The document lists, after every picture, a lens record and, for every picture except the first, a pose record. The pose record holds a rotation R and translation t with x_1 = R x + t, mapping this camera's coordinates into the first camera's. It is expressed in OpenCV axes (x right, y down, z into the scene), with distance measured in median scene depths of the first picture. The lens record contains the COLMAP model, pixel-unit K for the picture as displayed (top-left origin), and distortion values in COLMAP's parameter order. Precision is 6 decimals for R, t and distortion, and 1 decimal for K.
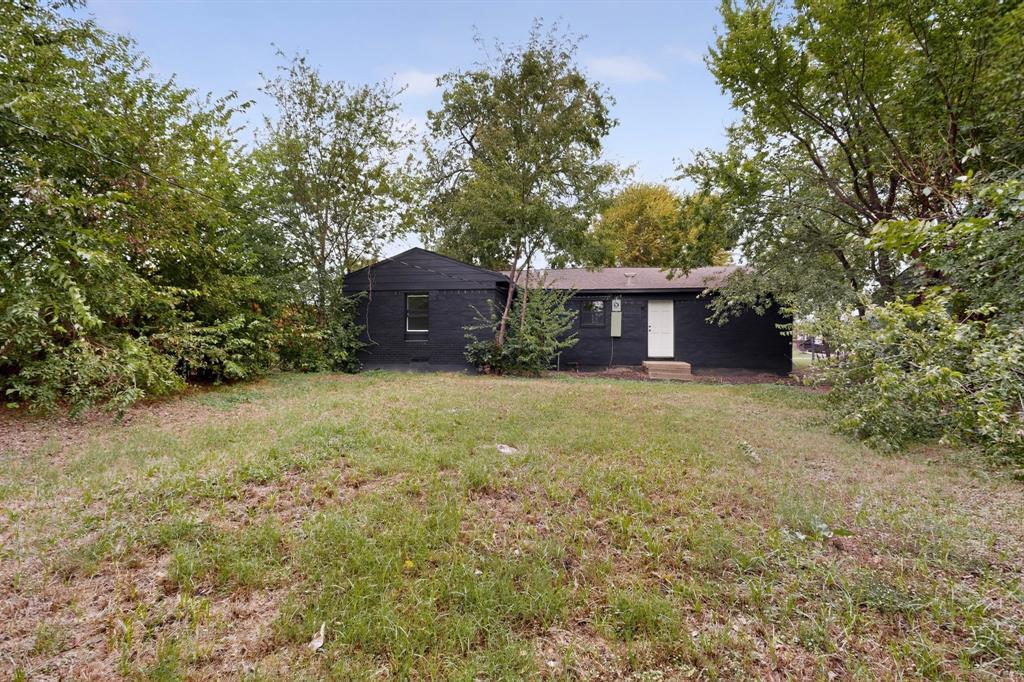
lens RADIAL K [[455.3, 0, 512.0], [0, 455.3, 341.0], [0, 0, 1]] dist [0.002178, 0.000087]
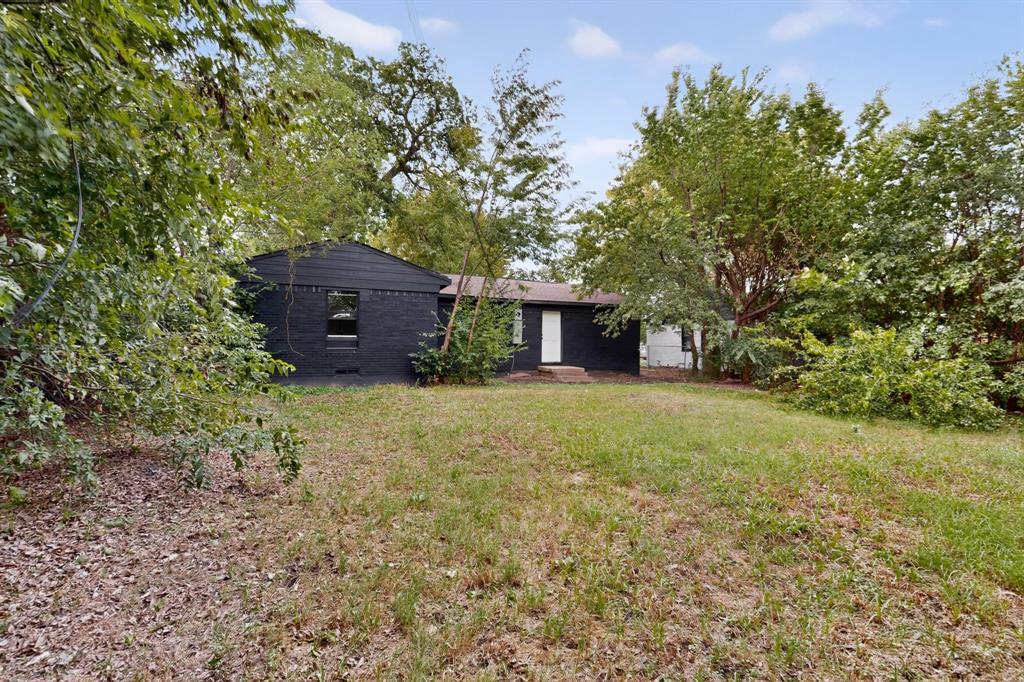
lens RADIAL K [[449.6, 0, 515.0], [0, 449.6, 341.5], [0, 0, 1]] dist [-0.001756, 0.000841]
pose [[0.838078, 0.007193, 0.545503, -0.394130], [-0.005094, 0.999973, -0.005360, -0.010499], [-0.545527, 0.001714, 0.838091, 0.140355]]
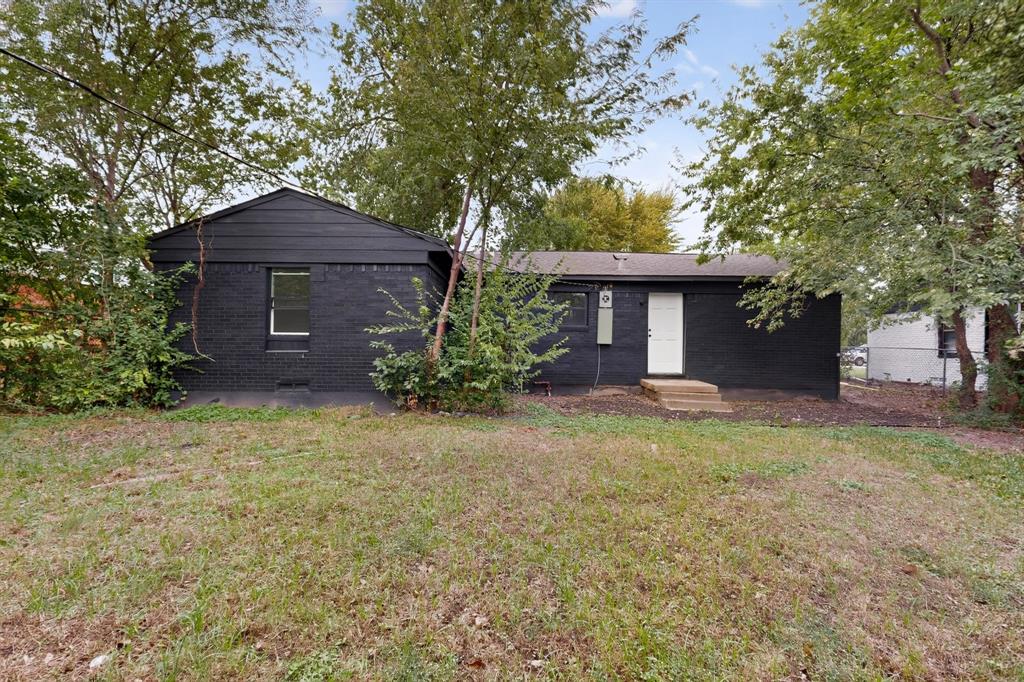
lens RADIAL K [[438.5, 0, 512.8], [0, 438.5, 348.0], [0, 0, 1]] dist [-0.002506, 0.000114]
pose [[0.988166, 0.003522, 0.153351, -0.013538], [-0.005351, 0.999919, 0.011514, -0.012290], [-0.153298, -0.012198, 0.988105, 0.410146]]
